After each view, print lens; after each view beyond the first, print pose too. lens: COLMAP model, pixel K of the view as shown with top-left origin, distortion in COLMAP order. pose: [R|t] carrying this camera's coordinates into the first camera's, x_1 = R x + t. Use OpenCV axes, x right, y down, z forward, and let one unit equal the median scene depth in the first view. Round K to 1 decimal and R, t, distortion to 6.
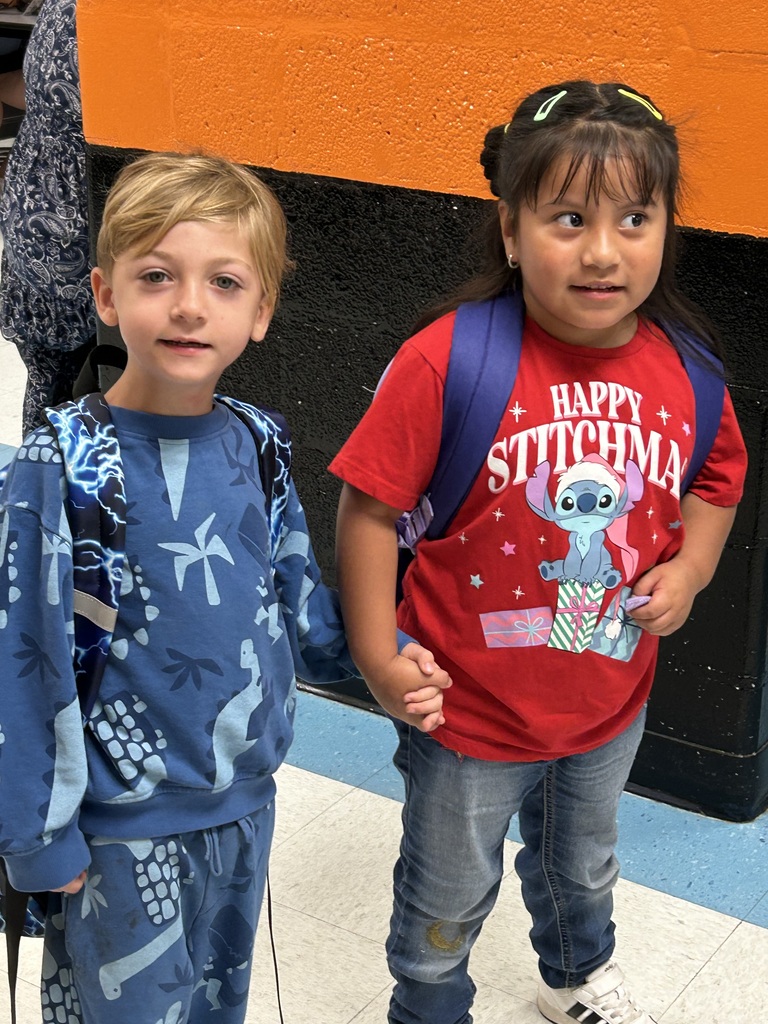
lens RADIAL K [[1796.4, 0, 388.9], [0, 1796.4, 513.7], [0, 0, 1]] dist [0.154349, 0.000000]
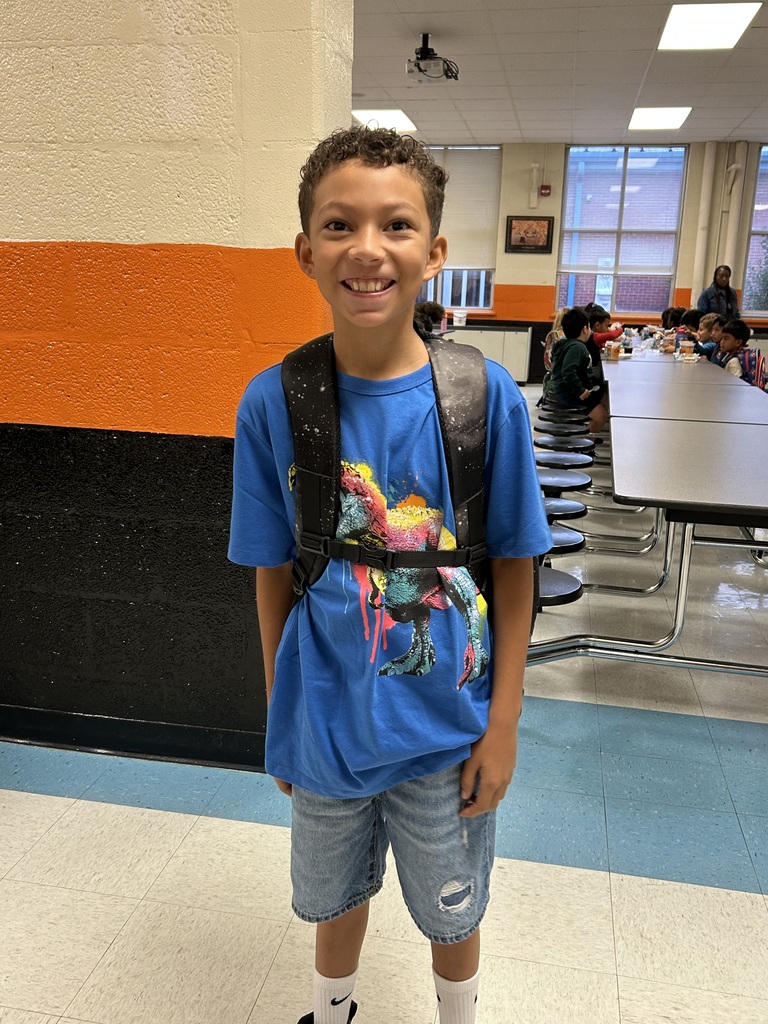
lens RADIAL K [[937.5, 0, 382.6], [0, 937.5, 508.7], [0, 0, 1]] dist [0.039535, 0.000000]
pose [[0.927635, -0.069377, 0.366987, -0.062324], [0.114506, 0.988106, -0.102640, 0.016698], [-0.355501, 0.137235, 0.924546, 0.110684]]
